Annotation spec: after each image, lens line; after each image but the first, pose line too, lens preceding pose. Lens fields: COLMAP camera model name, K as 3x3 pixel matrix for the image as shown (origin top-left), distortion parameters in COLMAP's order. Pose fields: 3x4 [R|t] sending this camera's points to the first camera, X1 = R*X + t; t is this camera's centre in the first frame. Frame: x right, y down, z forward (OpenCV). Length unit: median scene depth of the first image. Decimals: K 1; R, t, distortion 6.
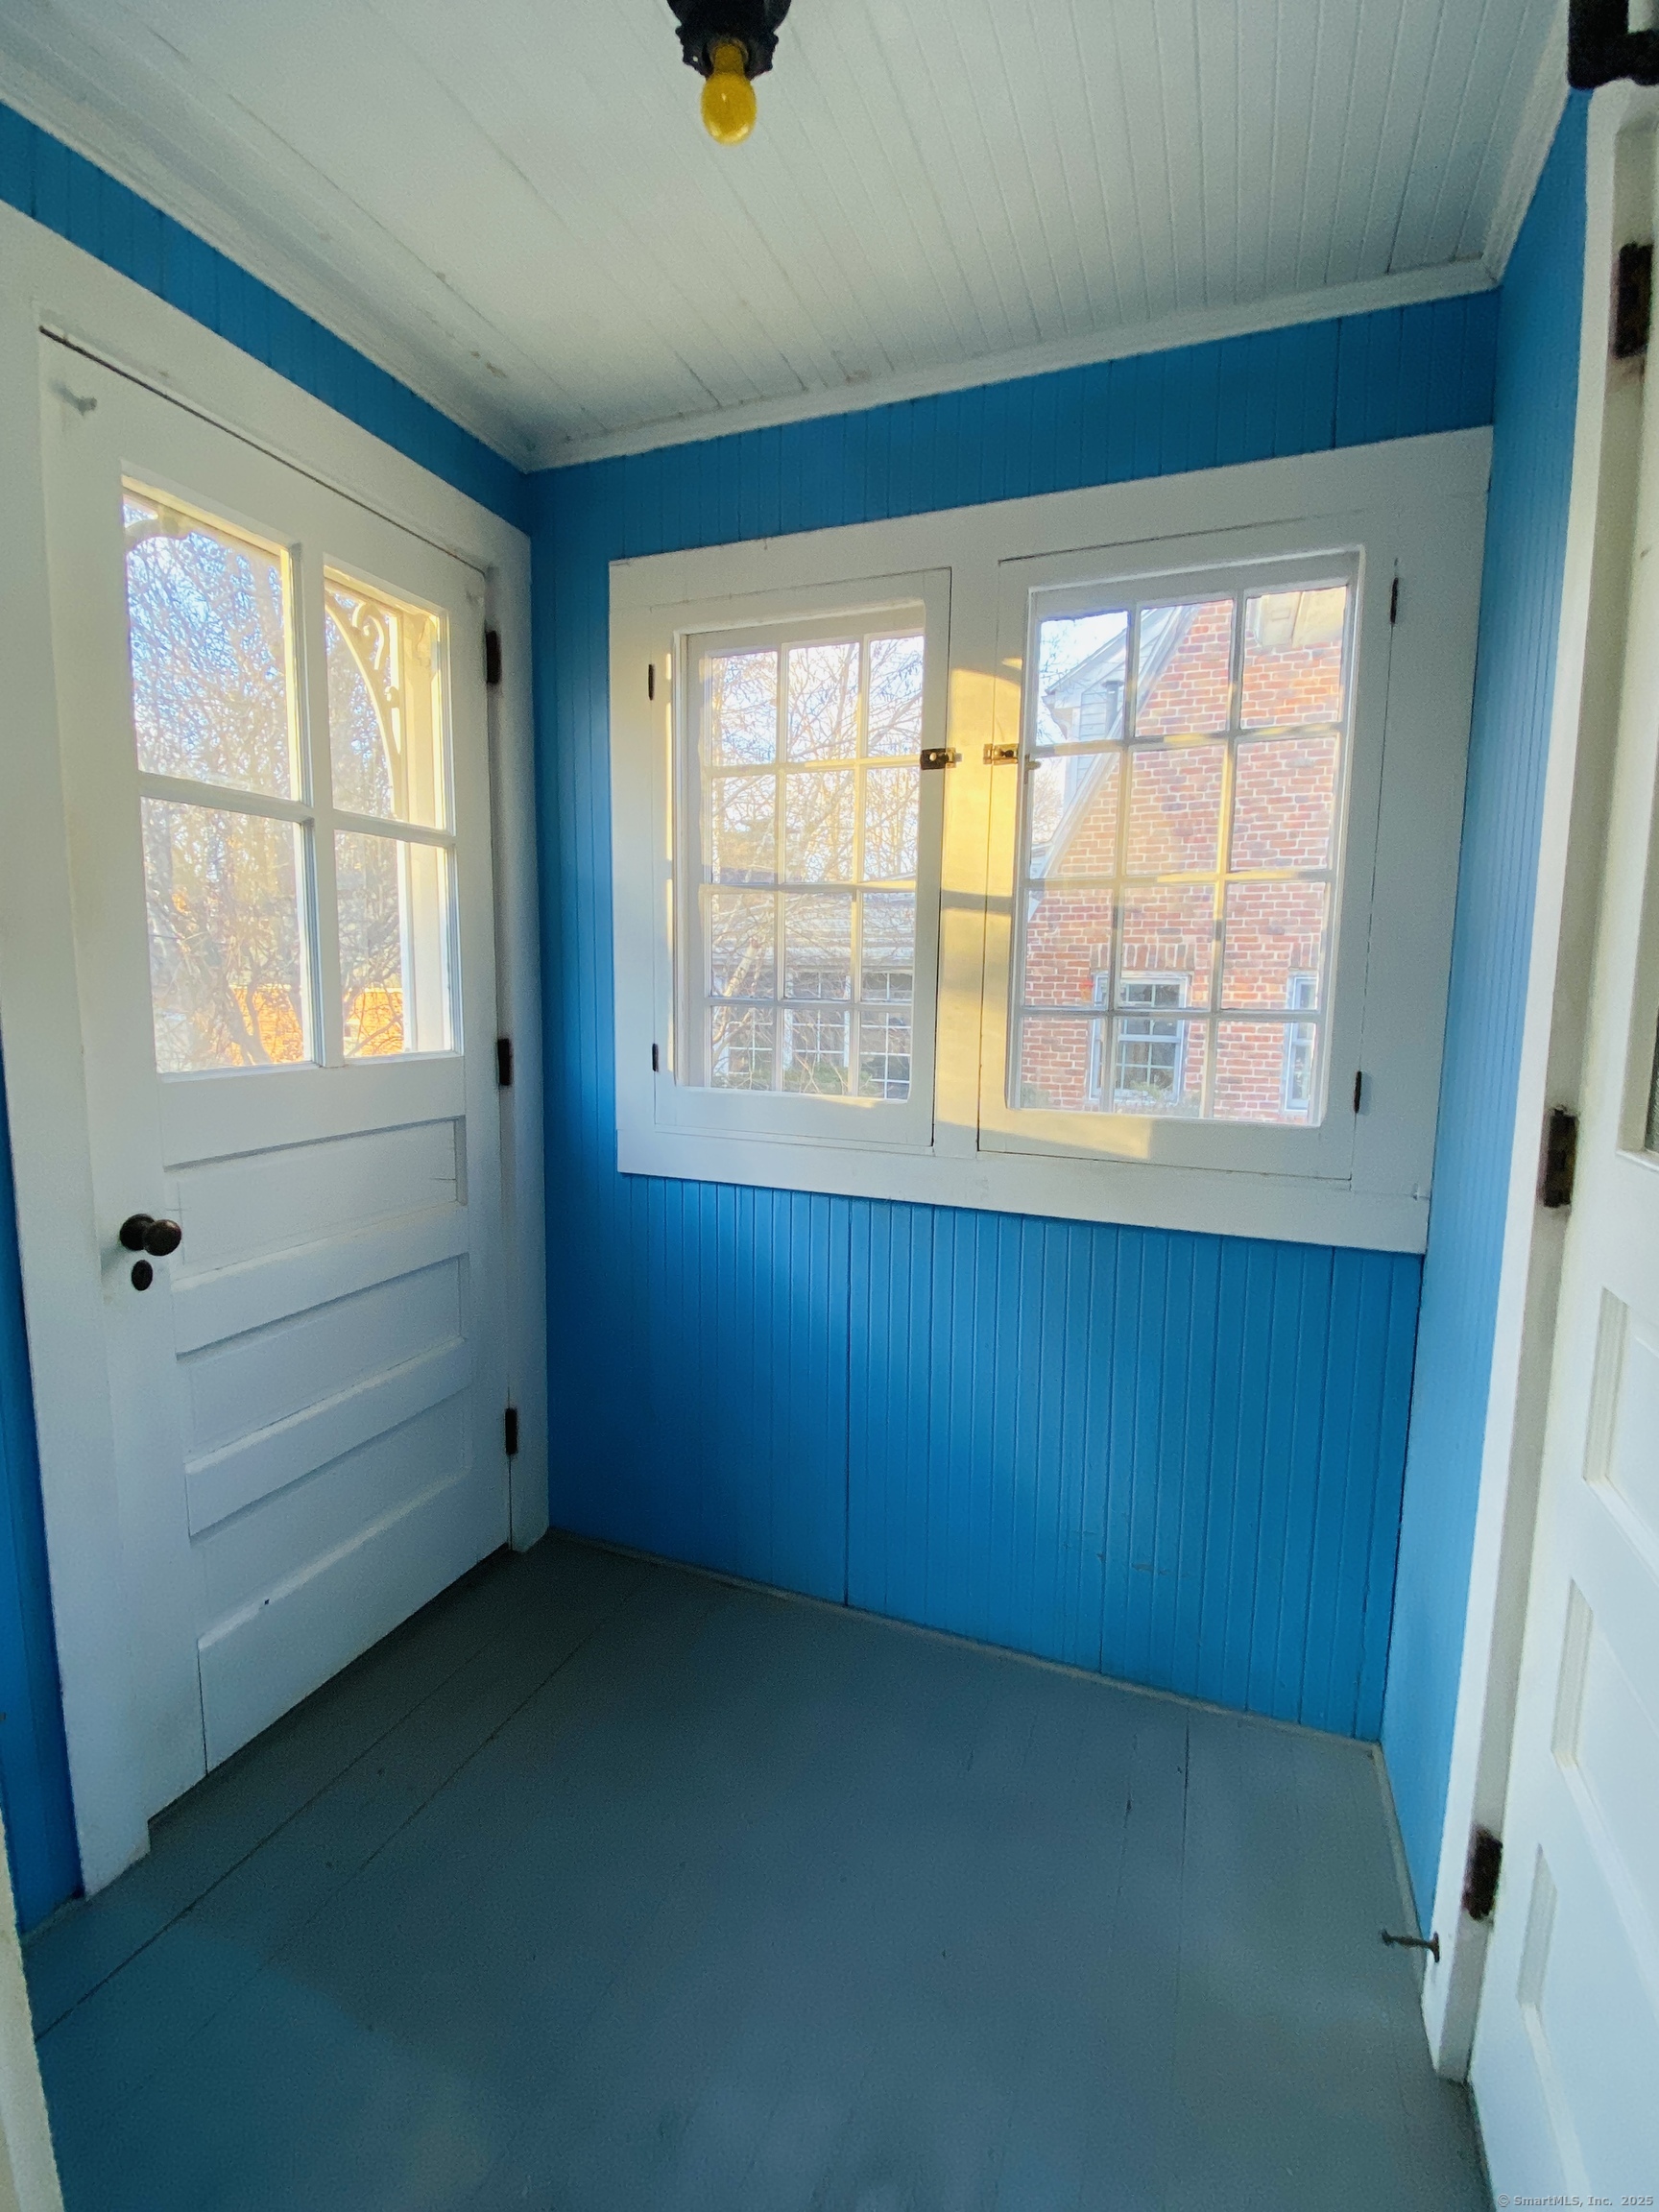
lens RADIAL K [[983.5, 0, 818.3], [0, 983.5, 1104.6], [0, 0, 1]] dist [0.027801, -0.025120]
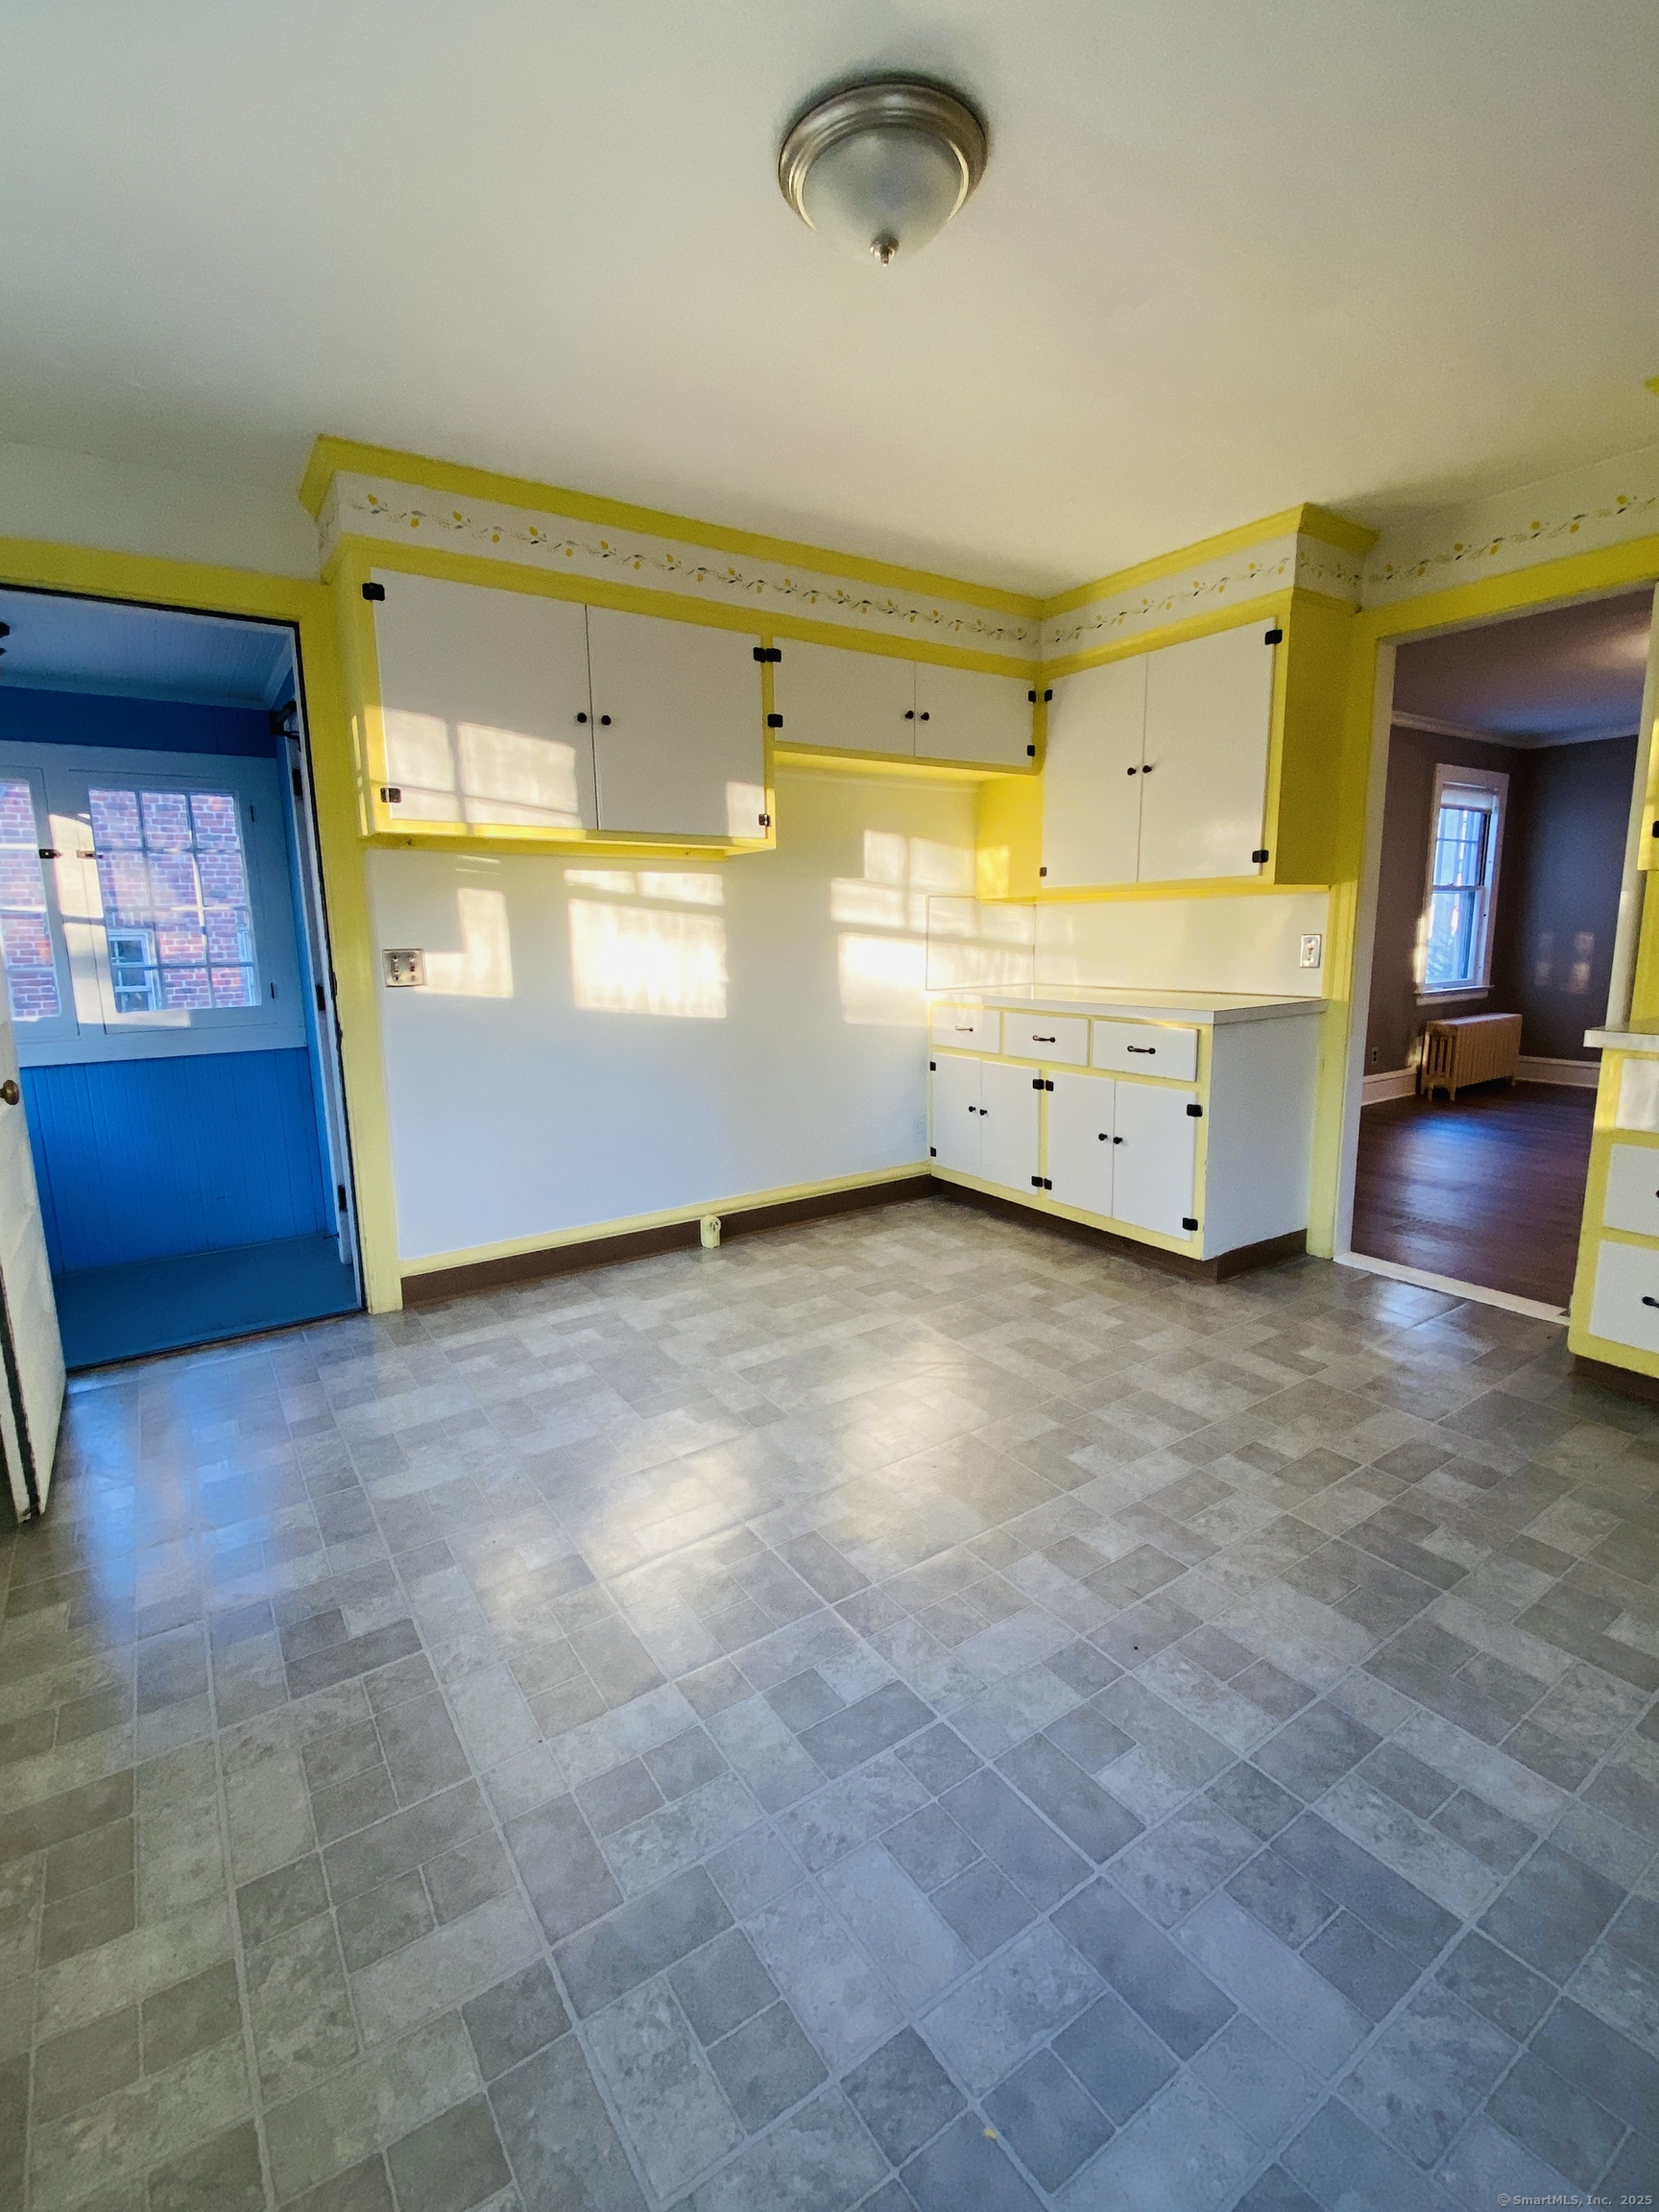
lens RADIAL K [[983.5, 0, 818.3], [0, 983.5, 1104.6], [0, 0, 1]] dist [0.027801, -0.025120]
pose [[0.570344, -0.167065, 0.804237, -0.759297], [0.121709, 0.985479, 0.118402, 0.135768], [-0.812339, 0.030353, 0.582395, -1.618944]]
